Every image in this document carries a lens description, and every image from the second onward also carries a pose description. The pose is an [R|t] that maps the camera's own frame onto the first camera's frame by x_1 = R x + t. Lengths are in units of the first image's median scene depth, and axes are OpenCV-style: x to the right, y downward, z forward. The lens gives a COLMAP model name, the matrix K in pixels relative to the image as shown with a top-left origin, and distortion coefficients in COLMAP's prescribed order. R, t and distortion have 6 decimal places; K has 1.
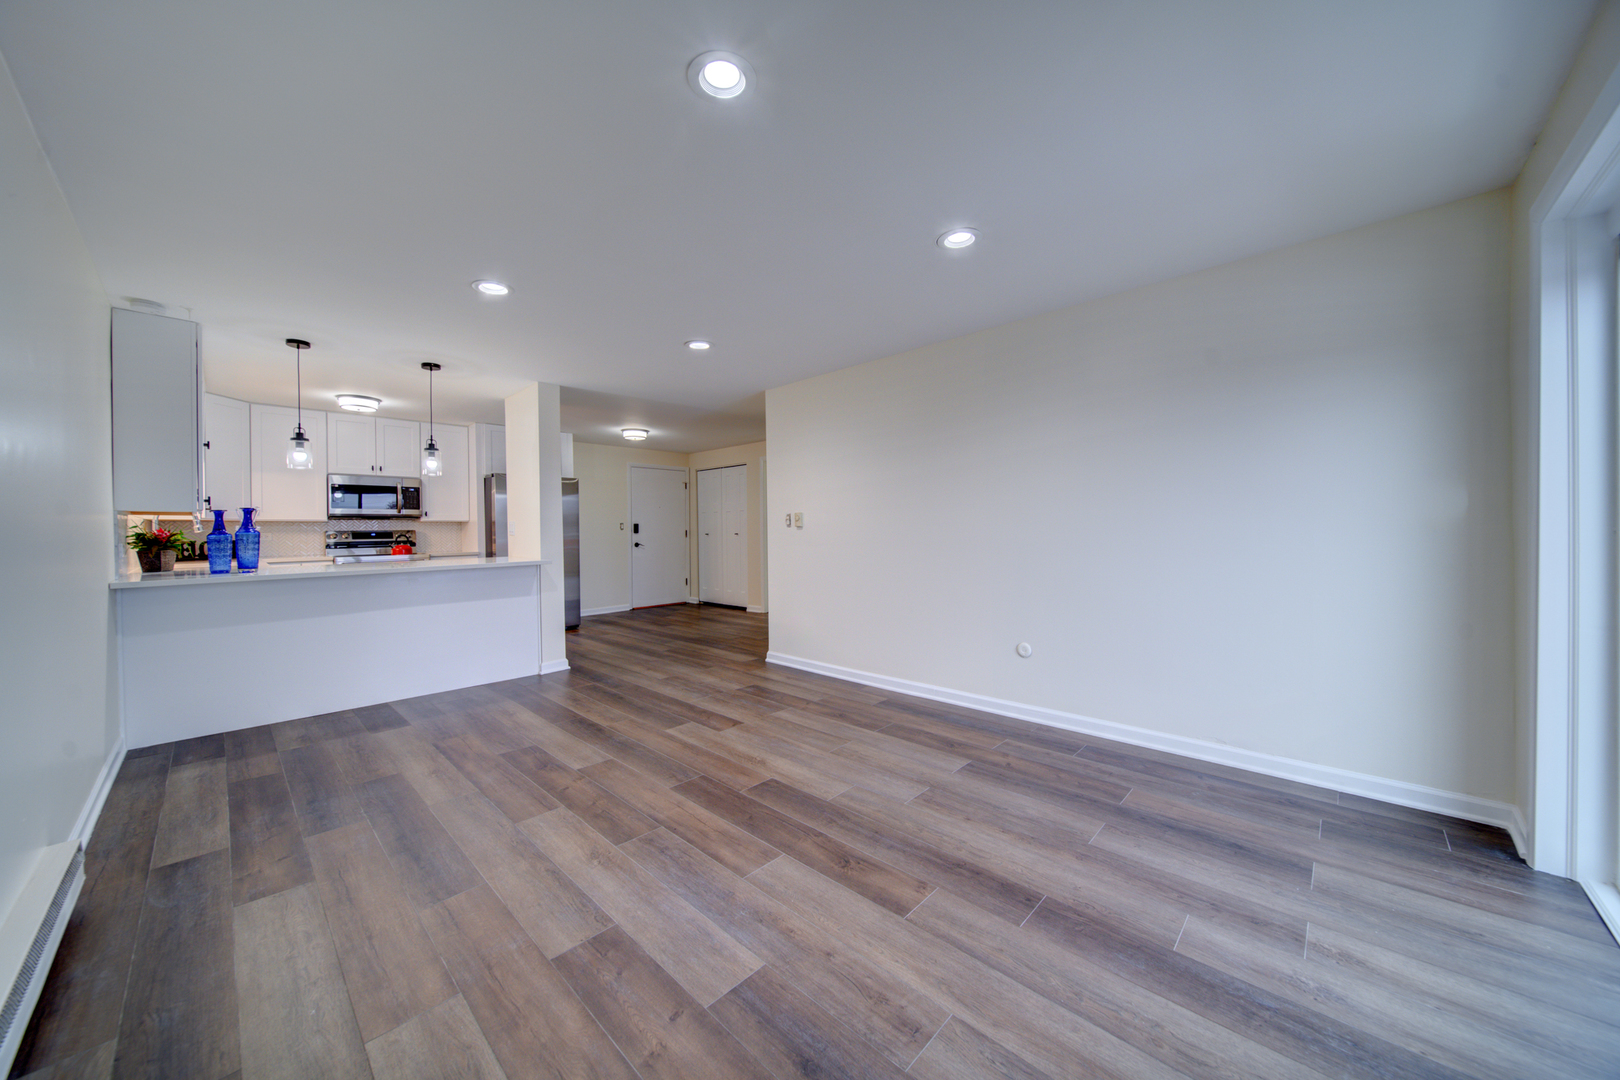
lens RADIAL K [[564.9, 0, 807.0], [0, 564.9, 532.4], [0, 0, 1]] dist [-0.004733, -0.000192]
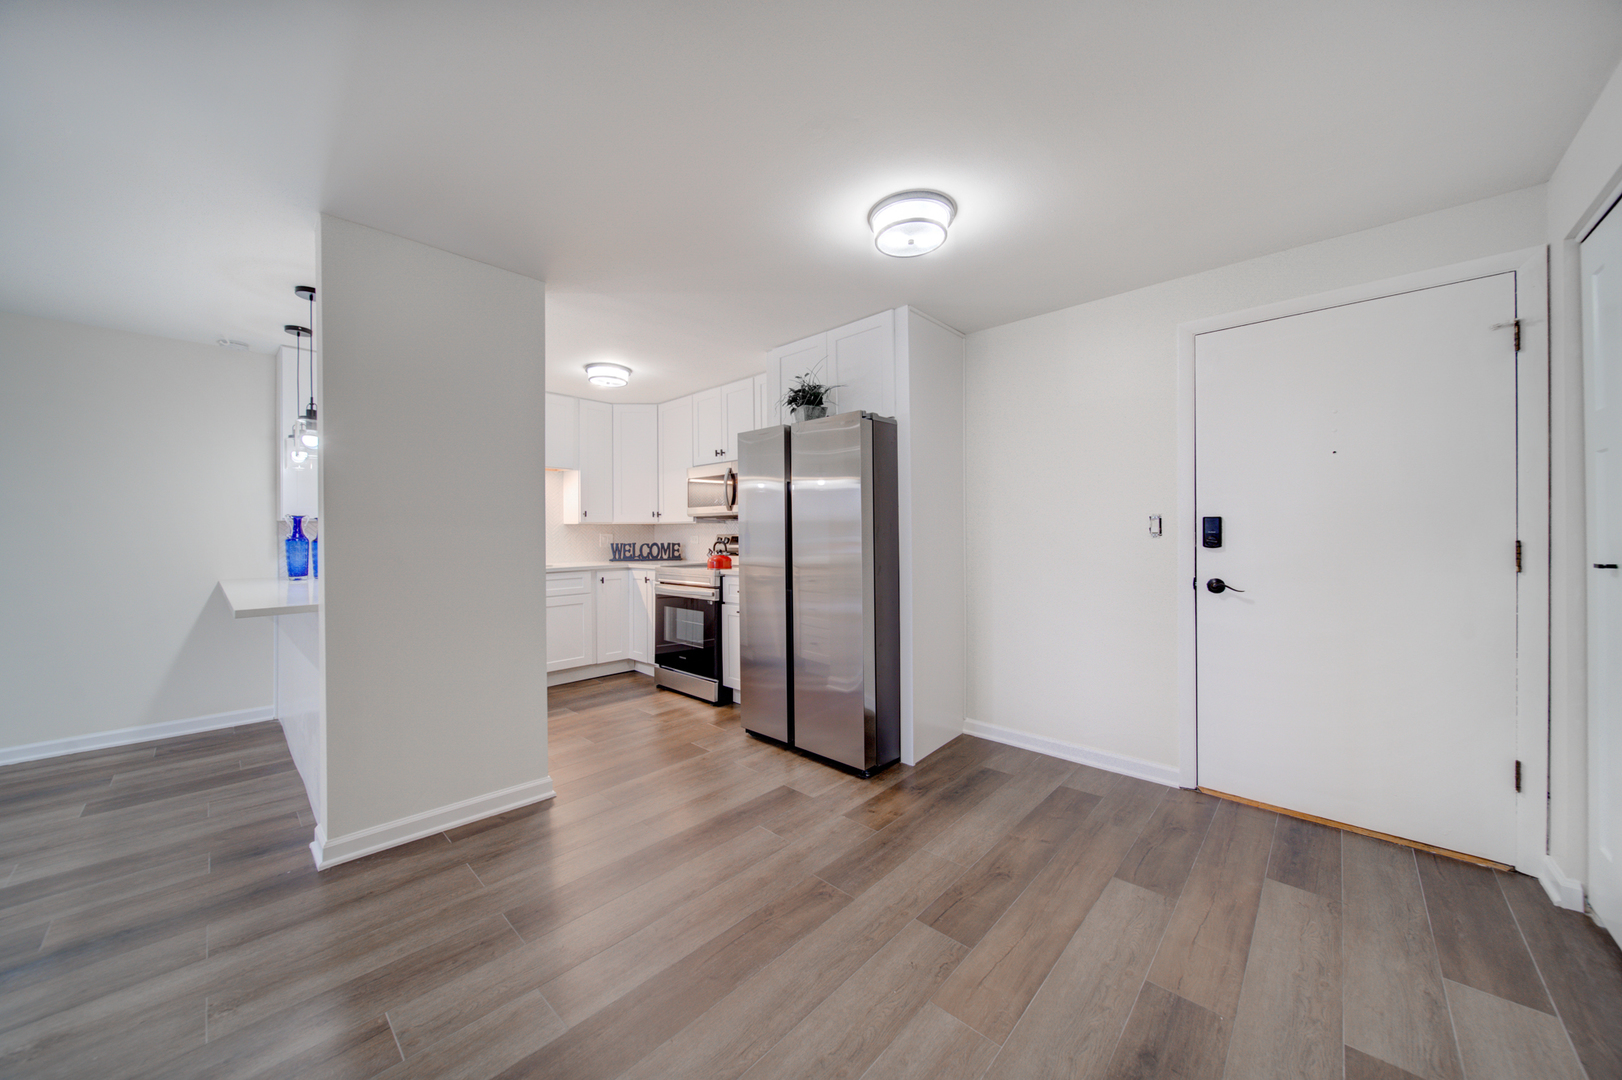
lens RADIAL K [[562.1, 0, 798.3], [0, 562.1, 534.0], [0, 0, 1]] dist [-0.000924, -0.000142]
pose [[0.000678, 0.013874, -0.999904, 0.000244], [-0.000762, 0.999903, 0.013874, -0.024838], [0.999999, 0.000752, 0.000689, 1.907386]]
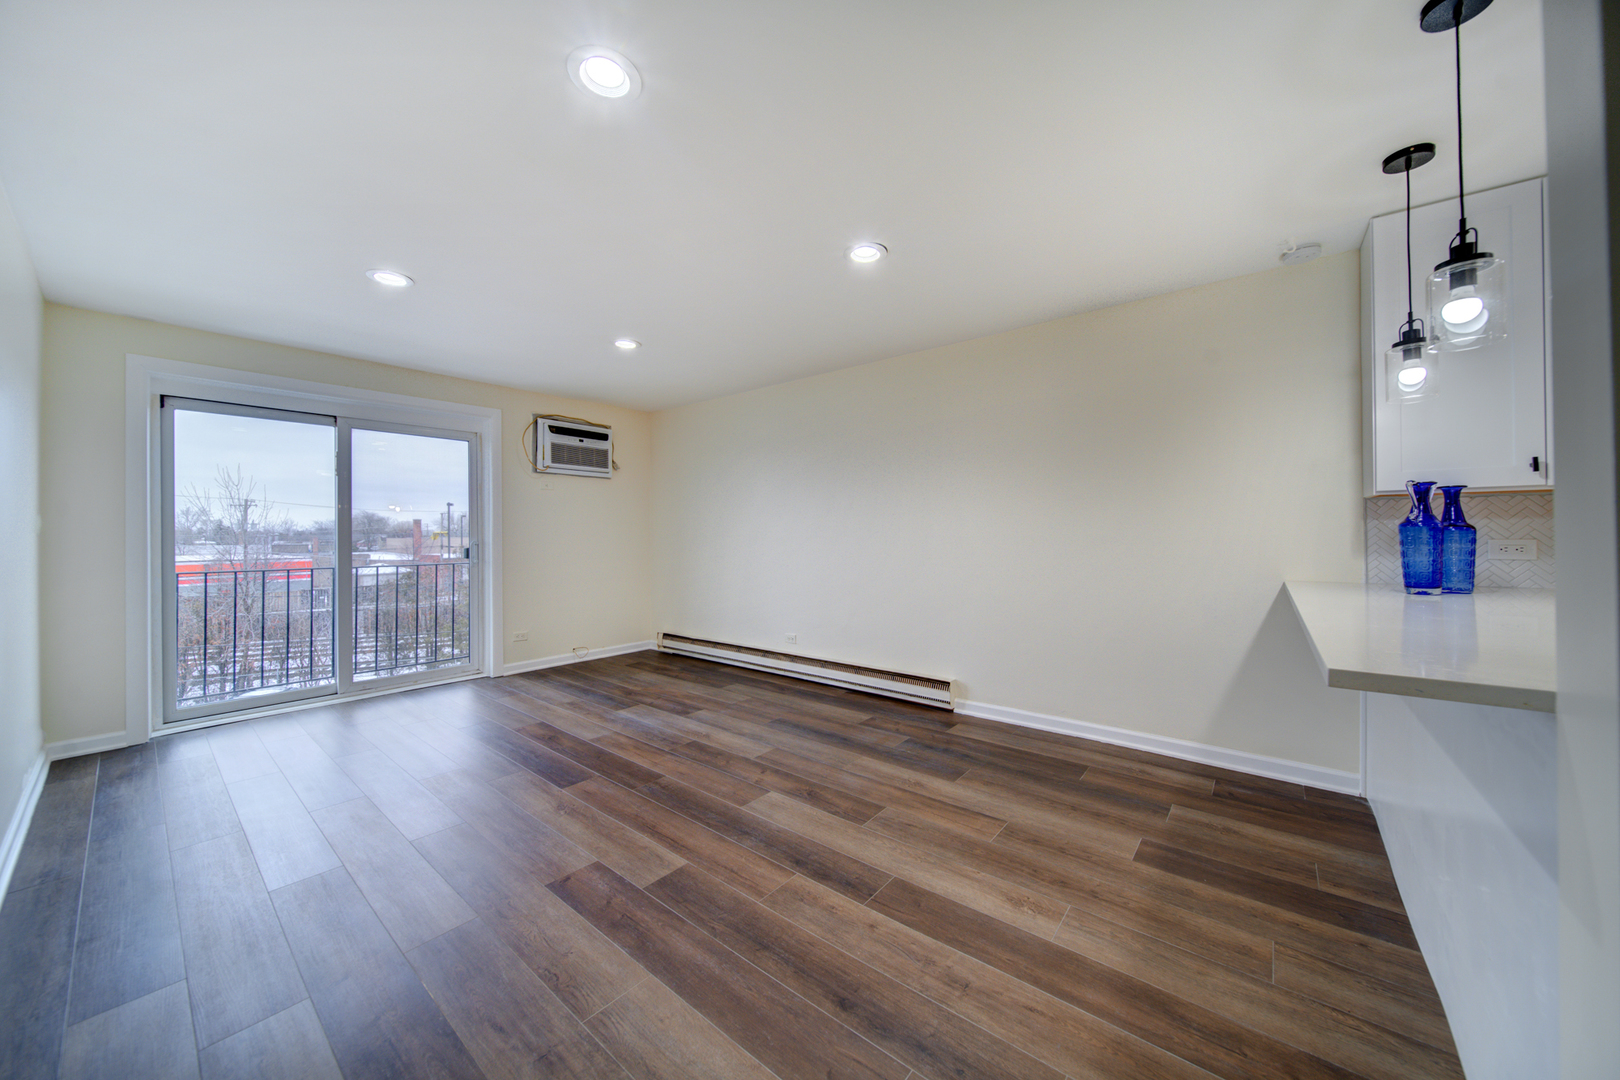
lens RADIAL K [[564.9, 0, 807.0], [0, 564.9, 532.4], [0, 0, 1]] dist [-0.004733, -0.000192]
pose [[-0.997258, 0.018395, -0.071681, -0.330702], [0.018354, 0.999831, 0.001239, -0.004049], [0.071691, -0.000080, -0.997427, 1.558952]]
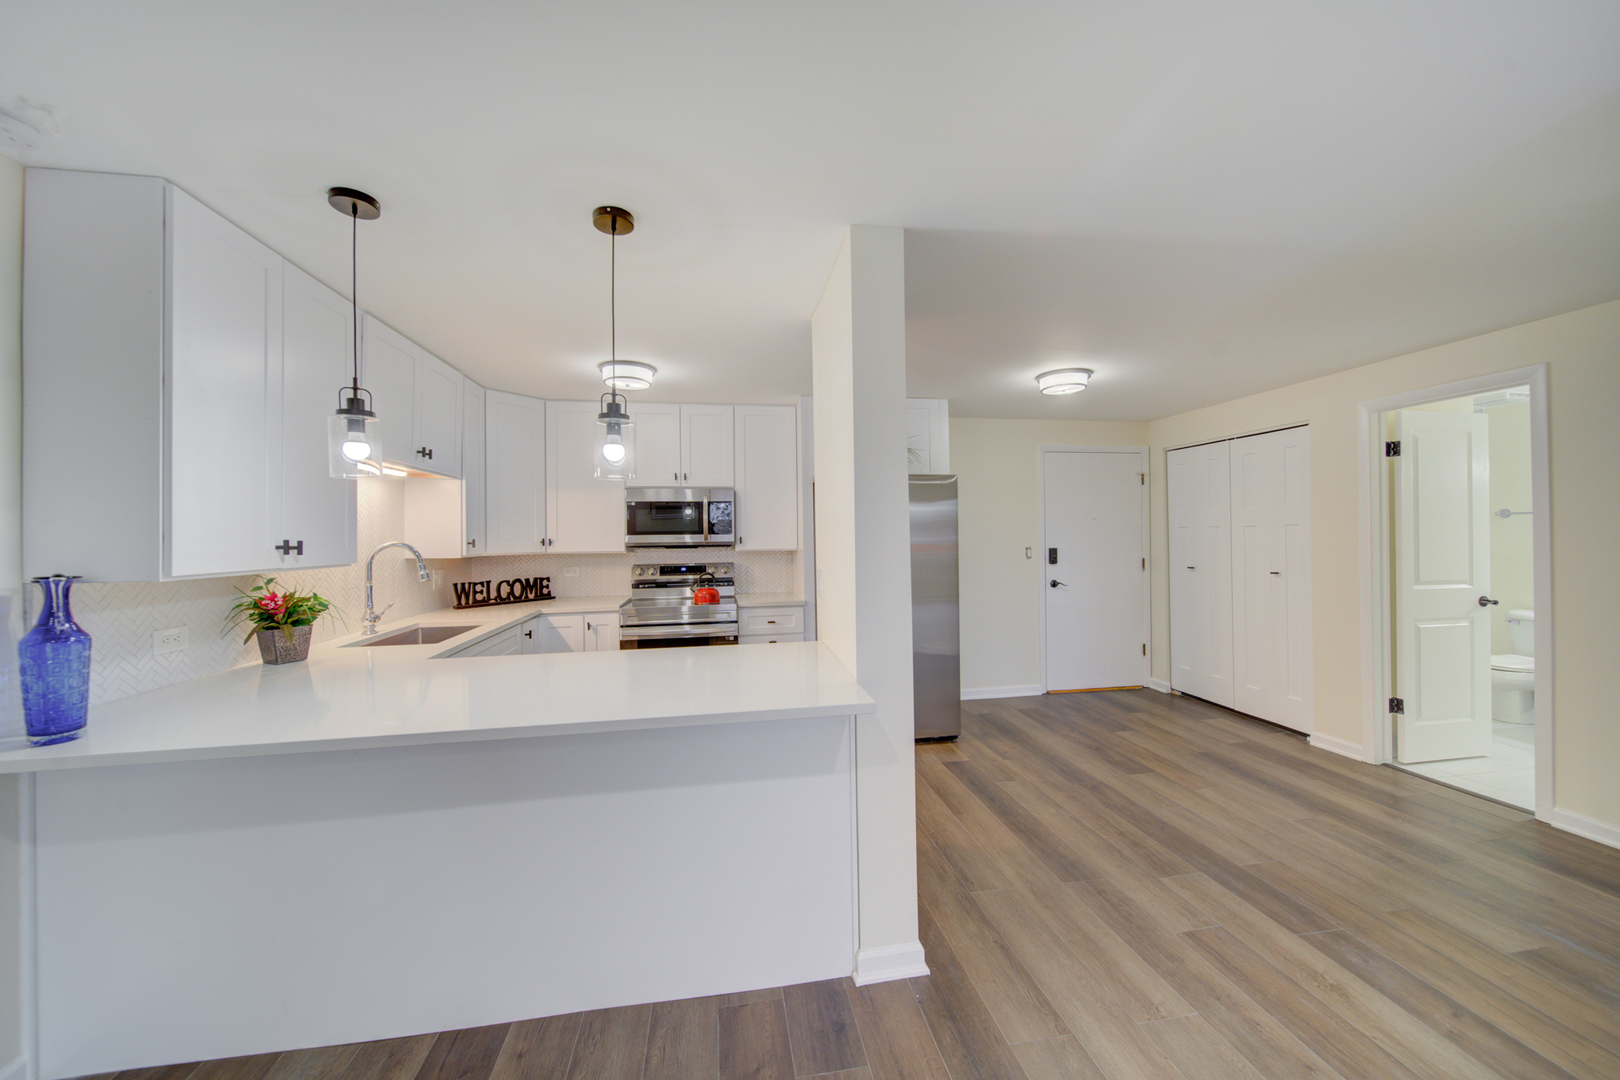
lens RADIAL K [[577.9, 0, 806.8], [0, 577.9, 531.5], [0, 0, 1]] dist [-0.000766, -0.000150]
pose [[0.796851, -0.002339, -0.604171, -0.352433], [-0.000729, 0.999988, -0.004833, -0.072358], [0.604175, 0.004292, 0.796840, 0.900294]]
